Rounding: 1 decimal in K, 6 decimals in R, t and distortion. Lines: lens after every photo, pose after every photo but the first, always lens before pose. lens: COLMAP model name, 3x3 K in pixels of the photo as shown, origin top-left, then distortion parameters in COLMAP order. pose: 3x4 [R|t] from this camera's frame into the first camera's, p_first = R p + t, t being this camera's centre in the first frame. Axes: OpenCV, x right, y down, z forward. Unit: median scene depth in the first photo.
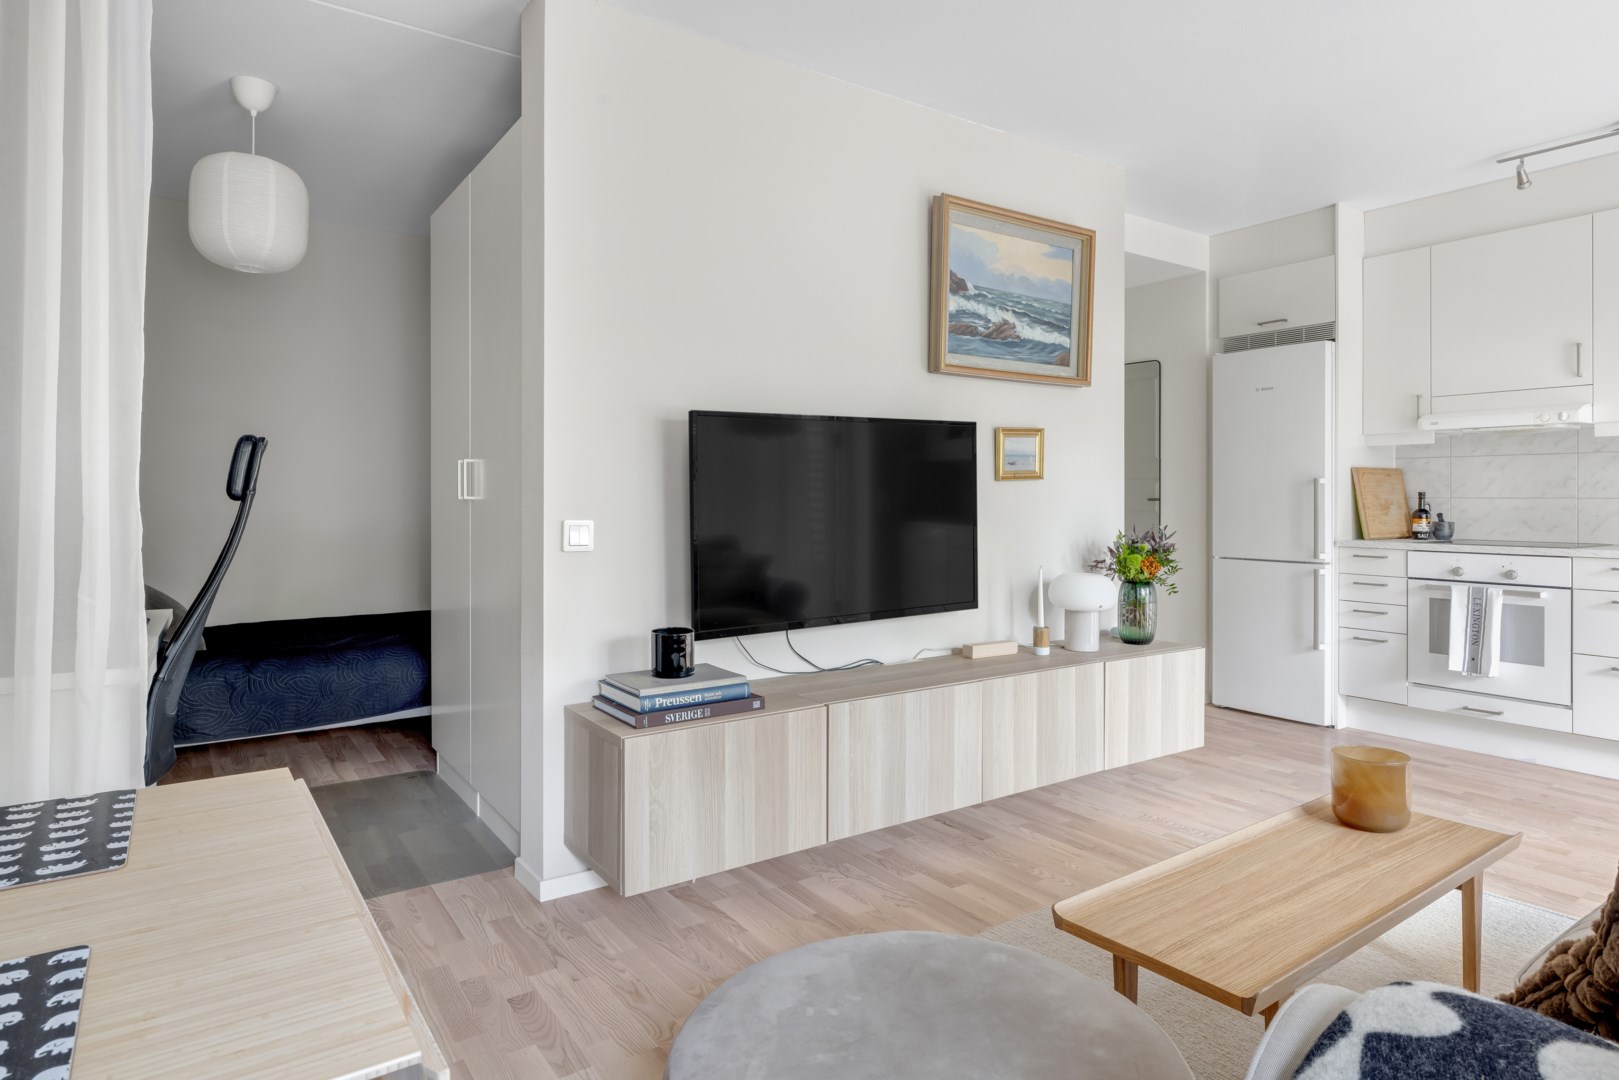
lens RADIAL K [[922.2, 0, 815.1], [0, 922.2, 498.4], [0, 0, 1]] dist [-0.002419, -0.001472]
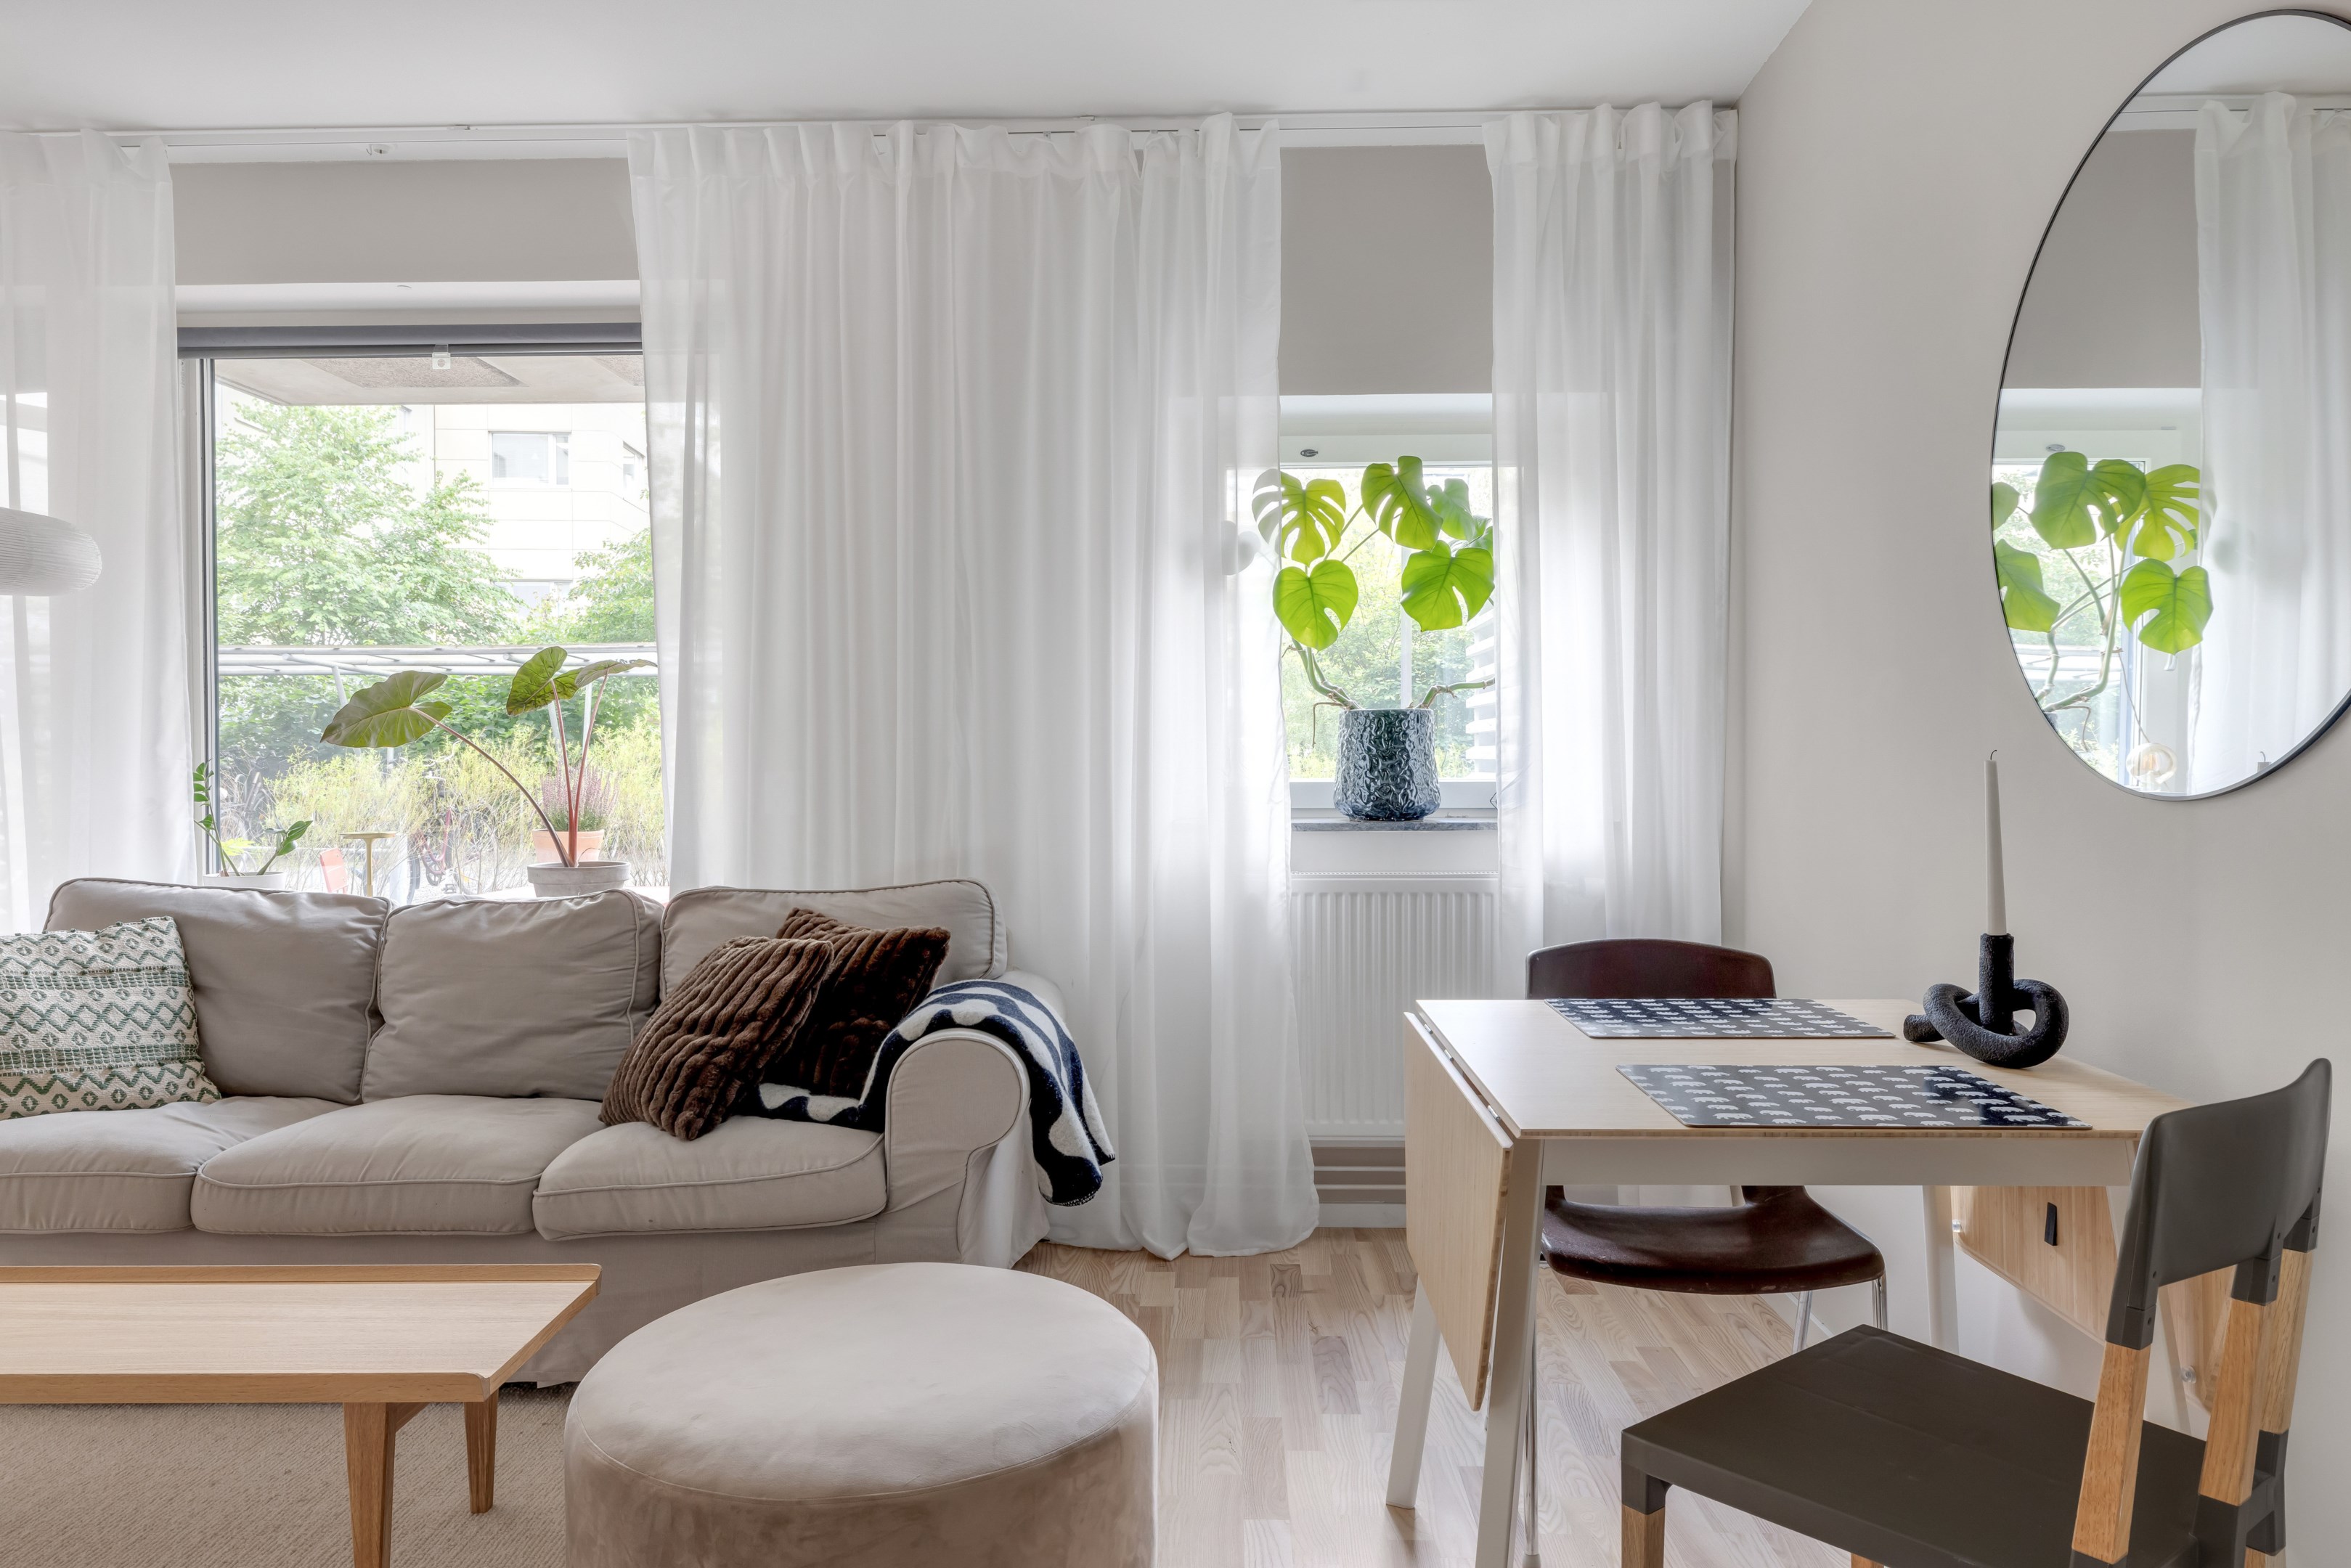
lens RADIAL K [[1509.3, 0, 1175.5], [0, 1509.3, 784.0], [0, 0, 1]] dist [0.000405, 0.000032]
pose [[-0.803572, -0.010901, 0.595107, -0.354189], [0.000861, 0.999810, 0.019477, -0.000920], [-0.595207, 0.016163, -0.803410, 0.708969]]
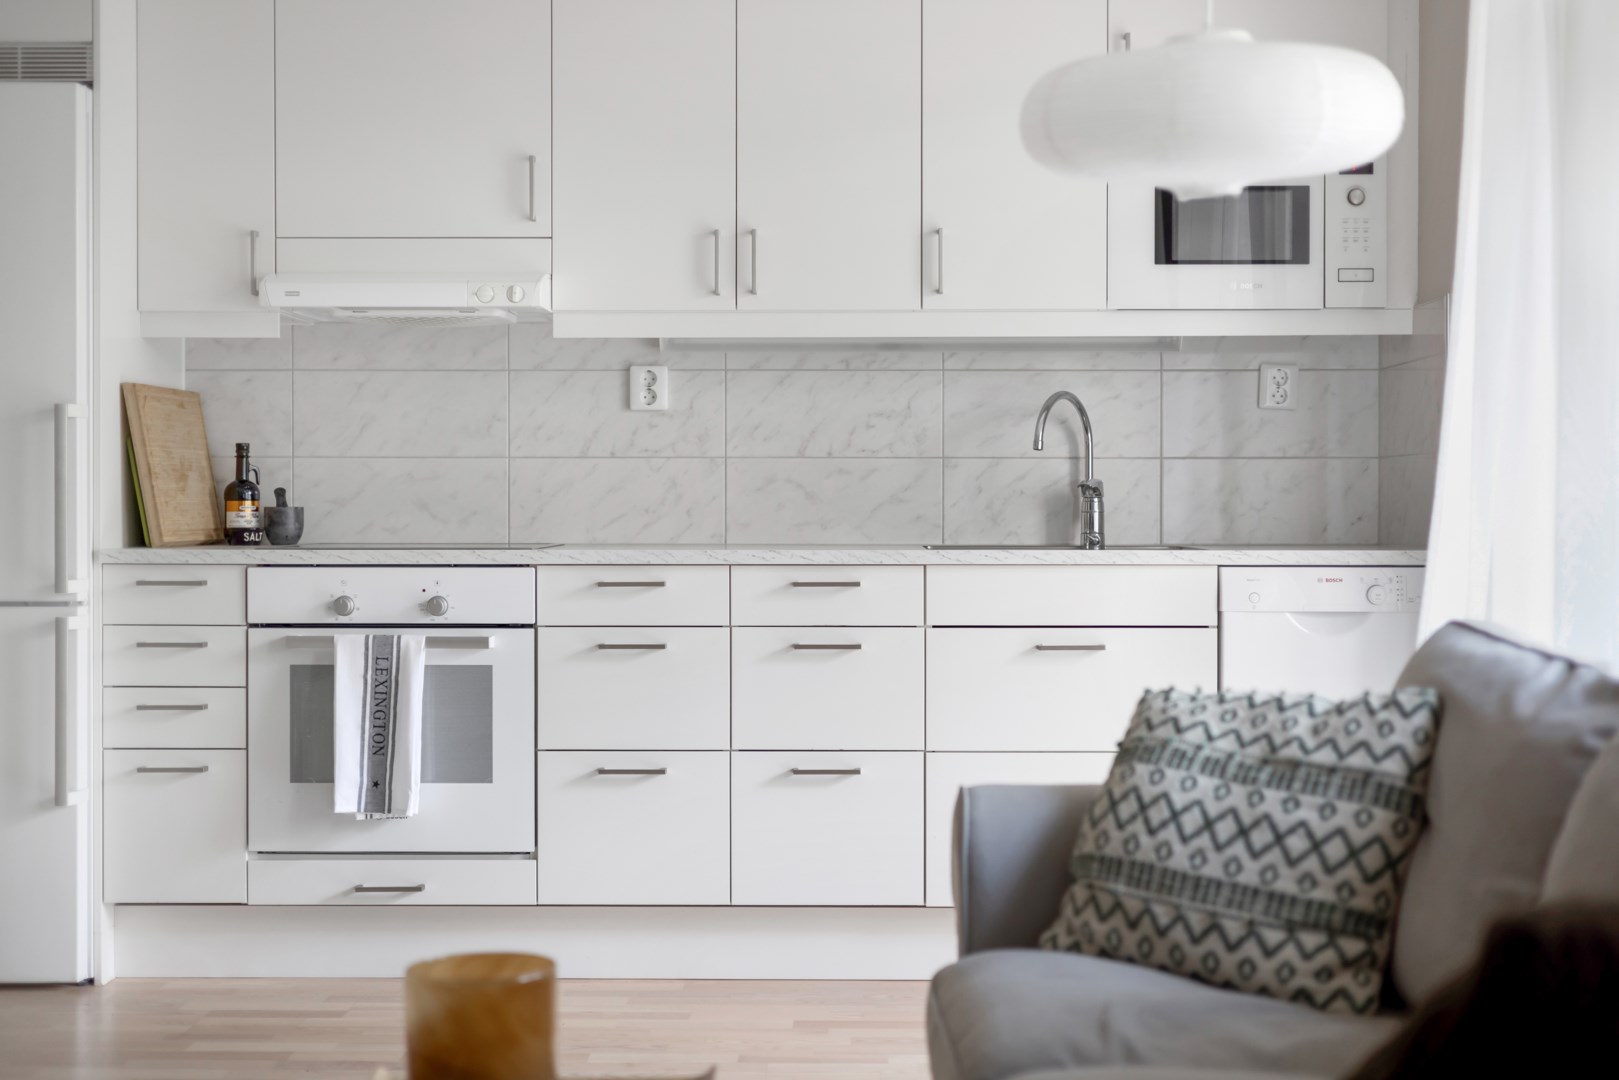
lens RADIAL K [[2280.8, 0, 816.0], [0, 2280.8, 519.3], [0, 0, 1]] dist [0.006485, 0.020180]
pose [[0.583230, -0.006281, 0.812283, -0.126556], [-0.000075, 0.999970, 0.007787, 0.027065], [-0.812307, -0.004603, 0.583212, 0.117994]]
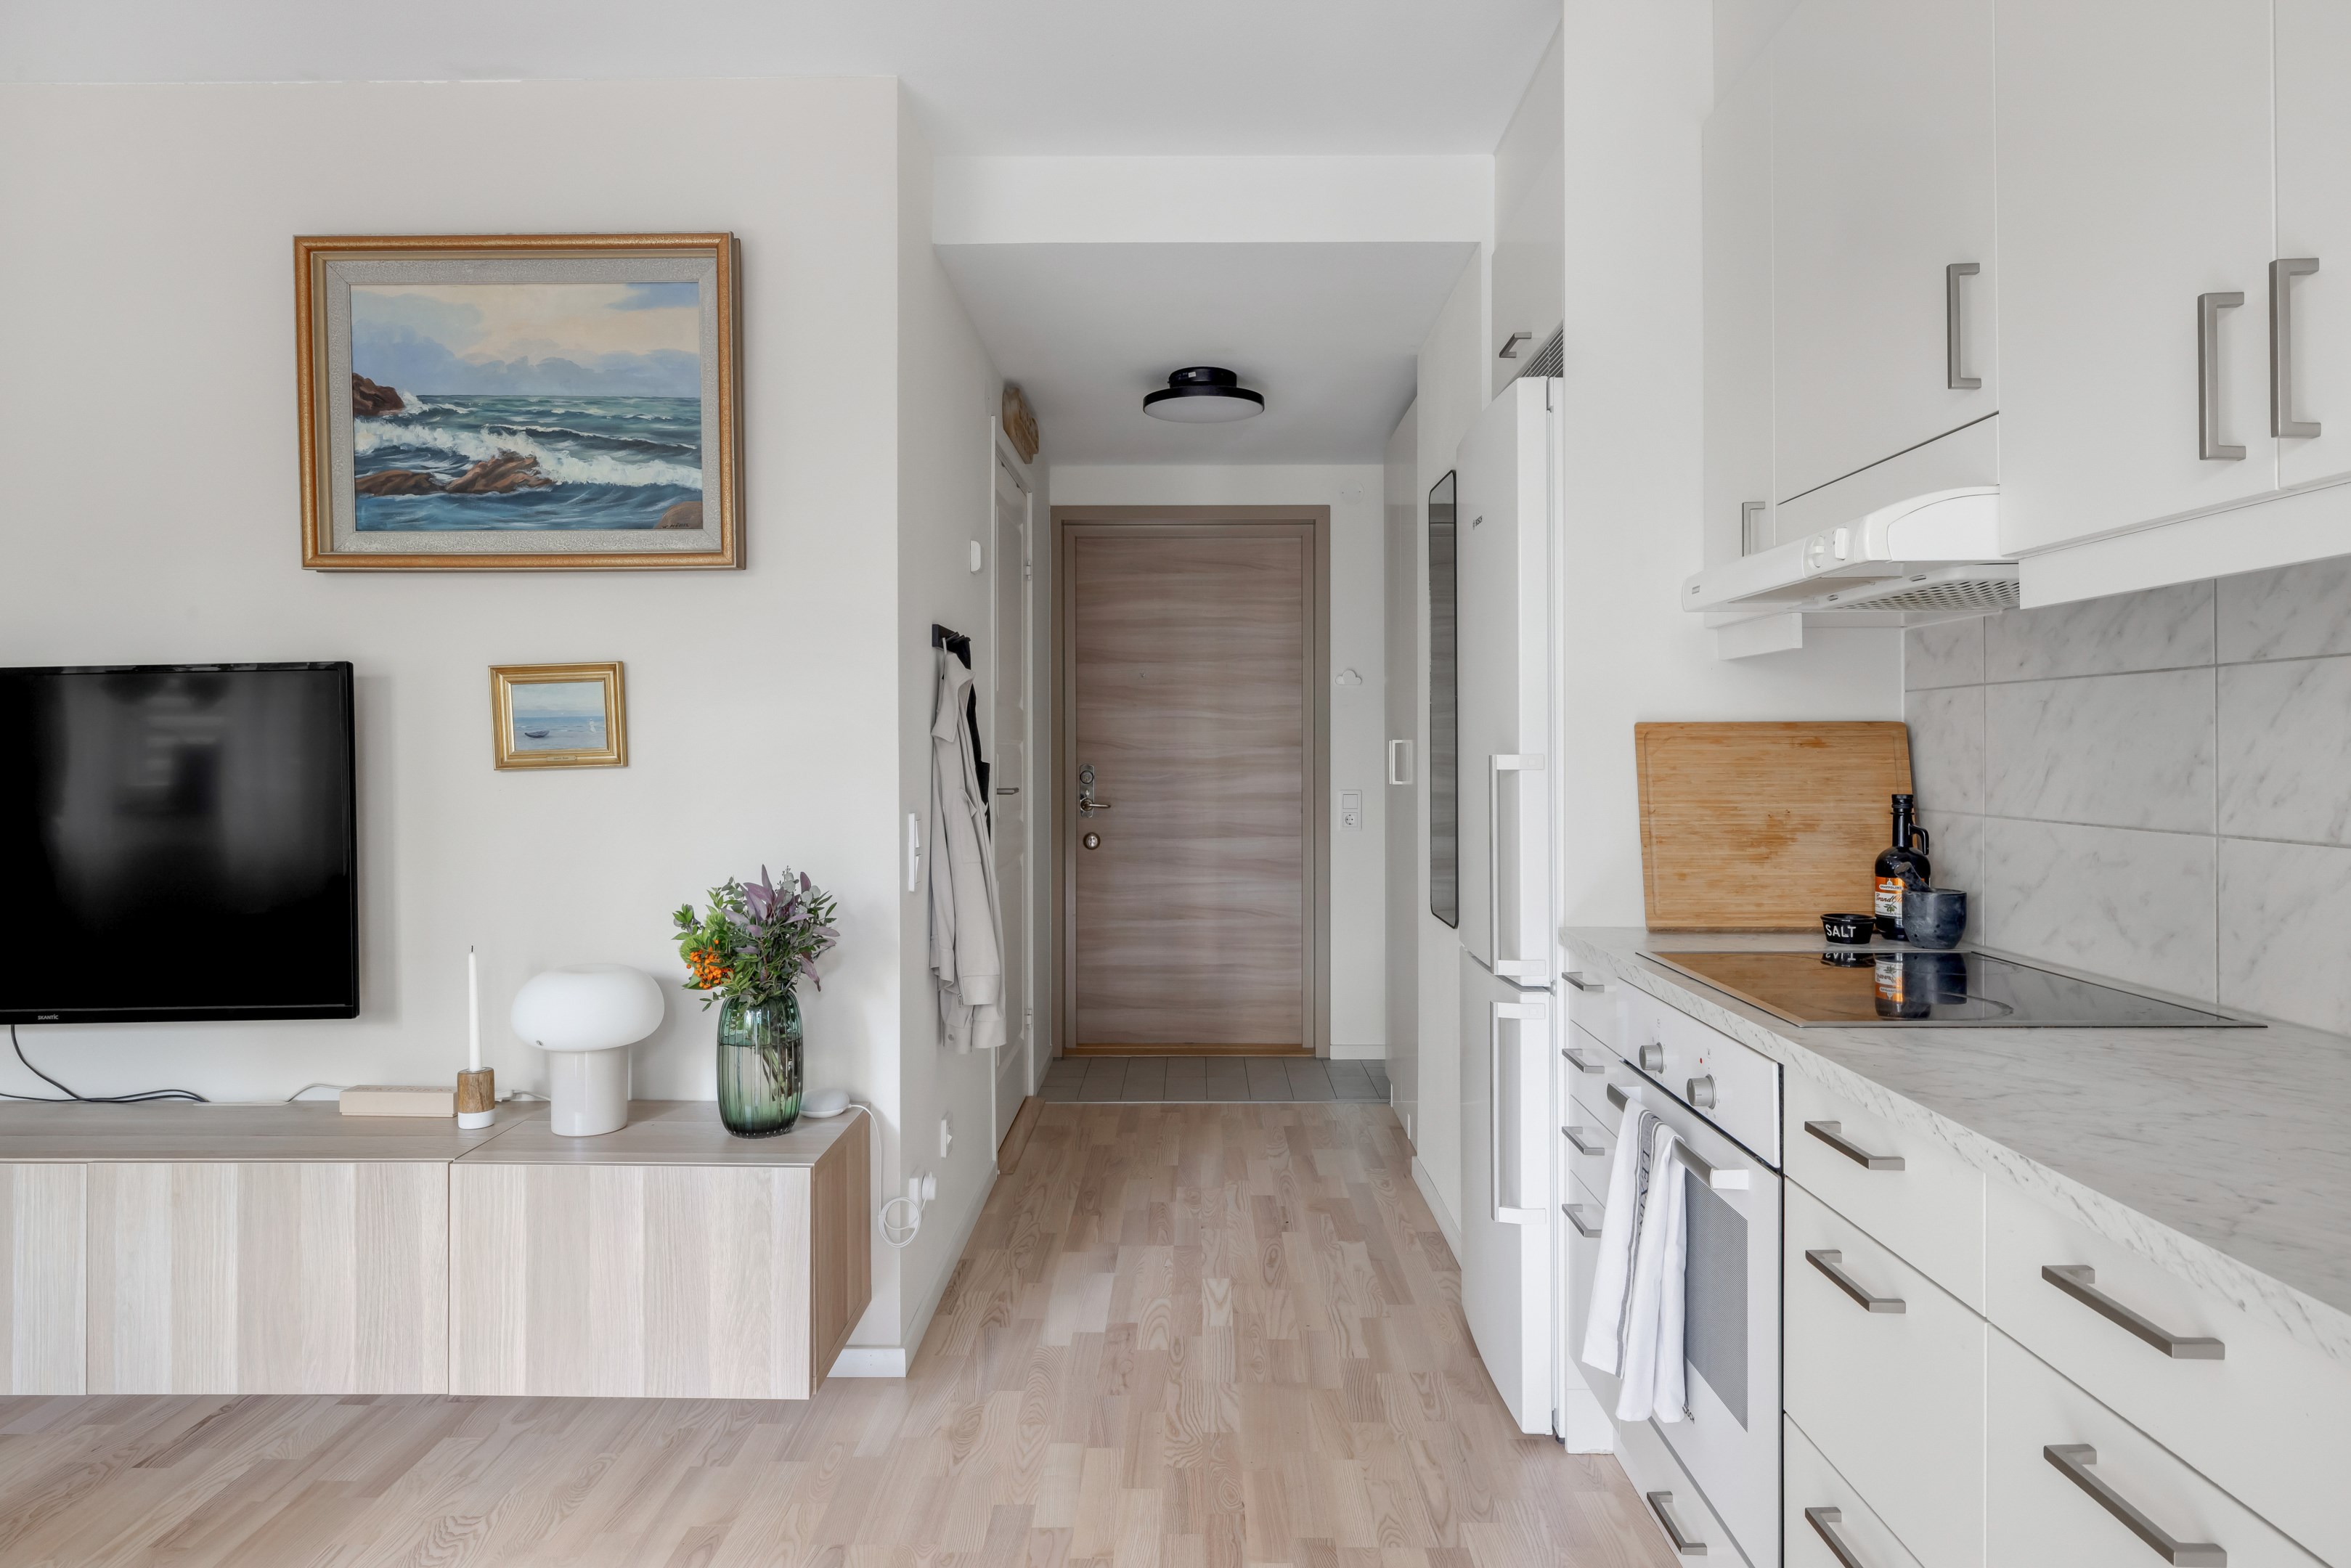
lens RADIAL K [[1430.7, 0, 1180.5], [0, 1430.7, 749.8], [0, 0, 1]] dist [-0.000967, 0.000390]
pose [[0.819495, -0.002058, -0.573082, 0.895558], [0.001630, 0.999998, -0.001260, -0.027119], [0.573084, 0.000099, 0.819497, 0.532899]]
